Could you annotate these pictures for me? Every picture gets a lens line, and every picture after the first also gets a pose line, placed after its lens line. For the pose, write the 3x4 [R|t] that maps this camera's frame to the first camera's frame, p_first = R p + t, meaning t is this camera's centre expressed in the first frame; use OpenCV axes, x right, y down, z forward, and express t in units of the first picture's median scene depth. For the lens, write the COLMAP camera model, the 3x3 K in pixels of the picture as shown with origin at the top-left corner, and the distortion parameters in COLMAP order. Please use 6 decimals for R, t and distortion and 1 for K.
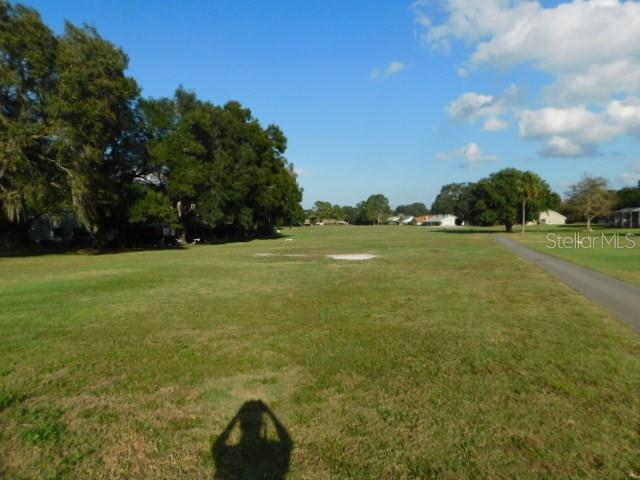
lens RADIAL K [[425.1, 0, 320.7], [0, 425.1, 230.9], [0, 0, 1]] dist [-0.069006, 0.057218]
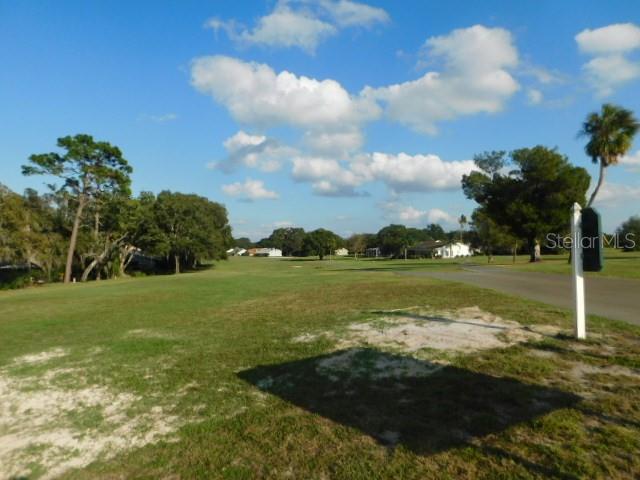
lens RADIAL K [[425.1, 0, 320.7], [0, 425.1, 230.9], [0, 0, 1]] dist [-0.069006, 0.057218]
pose [[0.898296, 0.015985, 0.439100, -0.998783], [0.014441, 0.997724, -0.065863, -0.005264], [-0.439154, 0.065505, 0.896021, -1.853230]]
